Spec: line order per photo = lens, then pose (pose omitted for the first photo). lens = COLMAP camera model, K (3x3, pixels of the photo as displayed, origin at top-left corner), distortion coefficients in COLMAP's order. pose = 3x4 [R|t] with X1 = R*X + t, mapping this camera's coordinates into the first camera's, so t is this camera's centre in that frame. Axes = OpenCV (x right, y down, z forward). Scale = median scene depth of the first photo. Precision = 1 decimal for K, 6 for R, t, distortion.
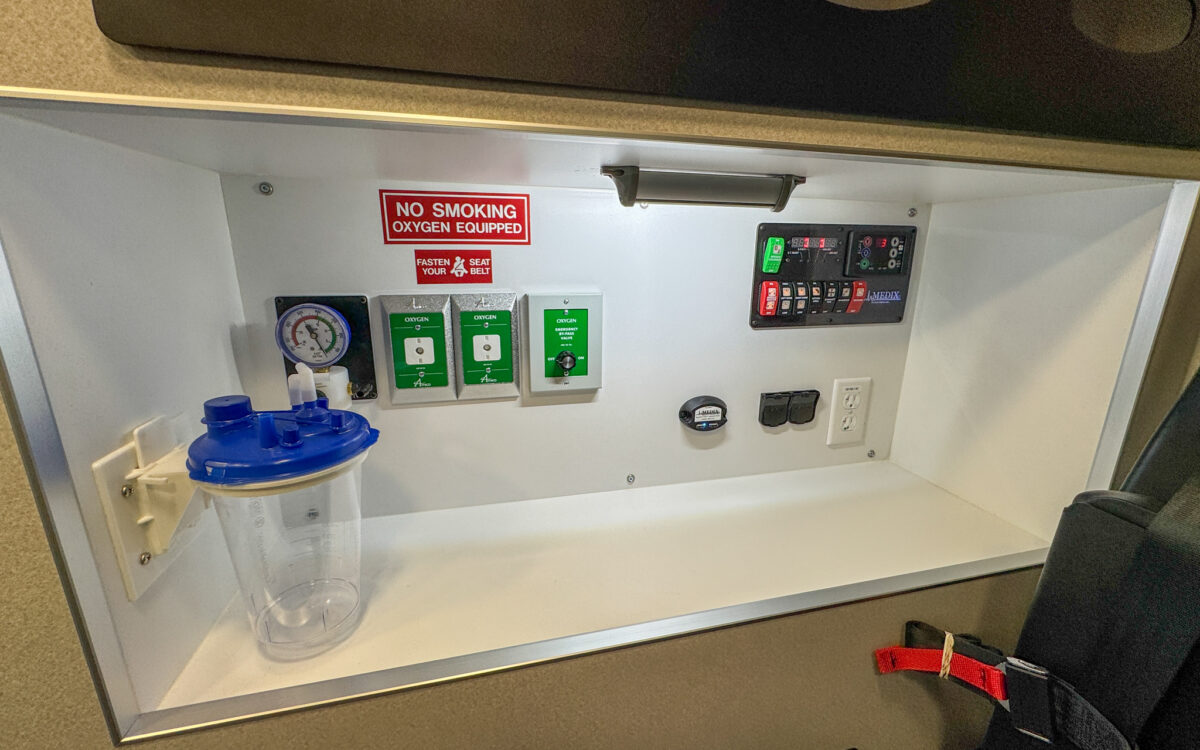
lens RADIAL K [[477.6, 0, 601.0], [0, 477.6, 371.0], [0, 0, 1]] dist [-0.001979, -0.000289]
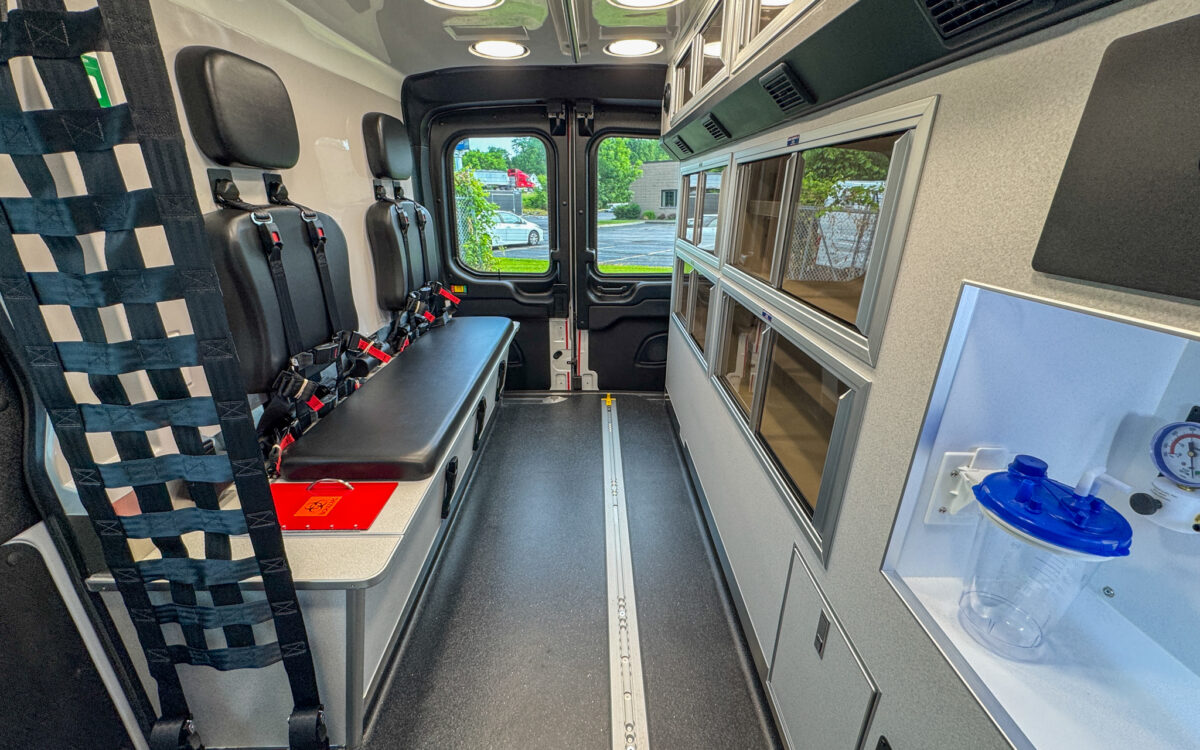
lens RADIAL K [[477.6, 0, 601.0], [0, 477.6, 371.0], [0, 0, 1]] dist [-0.001979, -0.000289]
pose [[-0.237531, 0.324034, -0.915741, 0.805360], [-0.266040, 0.884975, 0.382155, -0.406350], [0.934239, 0.334397, -0.124002, -0.142810]]
